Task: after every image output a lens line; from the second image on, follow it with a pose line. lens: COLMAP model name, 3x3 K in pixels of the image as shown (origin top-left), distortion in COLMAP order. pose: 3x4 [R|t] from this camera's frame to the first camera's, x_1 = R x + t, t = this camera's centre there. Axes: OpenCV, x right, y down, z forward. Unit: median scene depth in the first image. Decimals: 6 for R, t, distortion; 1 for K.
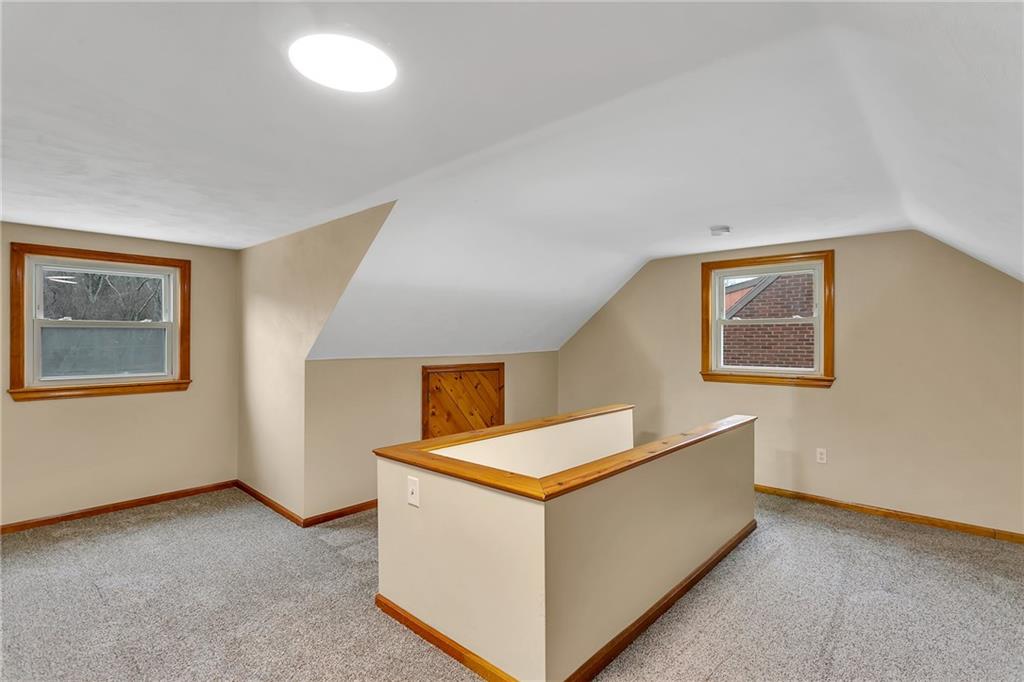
lens RADIAL K [[495.8, 0, 512.7], [0, 495.8, 341.1], [0, 0, 1]] dist [-0.013135, 0.004726]
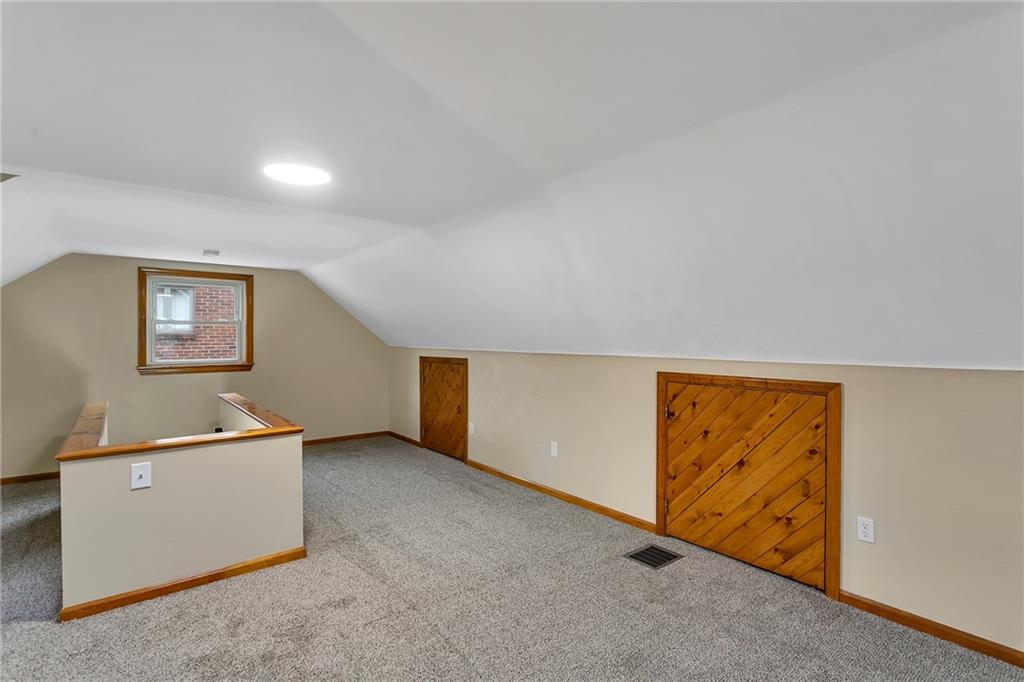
lens RADIAL K [[495.8, 0, 521.6], [0, 495.8, 340.7], [0, 0, 1]] dist [-0.013135, 0.004726]
pose [[0.154156, -0.007662, 0.988017, -0.641244], [0.008505, 0.999943, 0.006428, 0.004316], [-0.988010, 0.007412, 0.154212, 0.001879]]
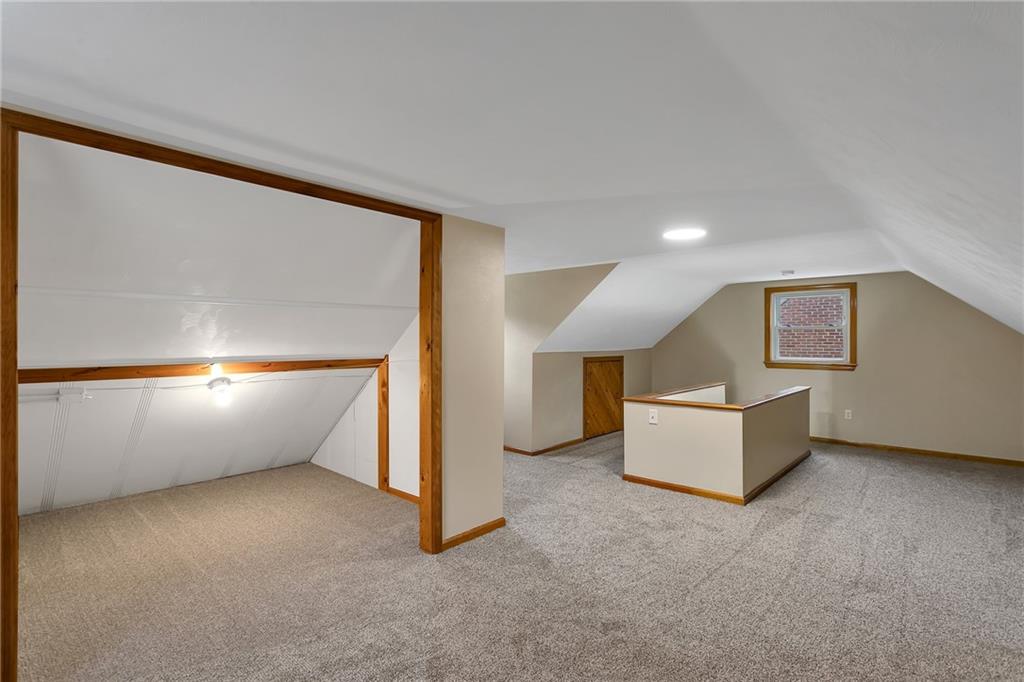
lens RADIAL K [[495.8, 0, 514.5], [0, 495.8, 339.4], [0, 0, 1]] dist [-0.013135, 0.004726]
pose [[0.999996, -0.000206, 0.002886, -0.425855], [0.000218, 0.999991, -0.004227, 0.002037], [-0.002885, 0.004227, 0.999987, -0.545690]]
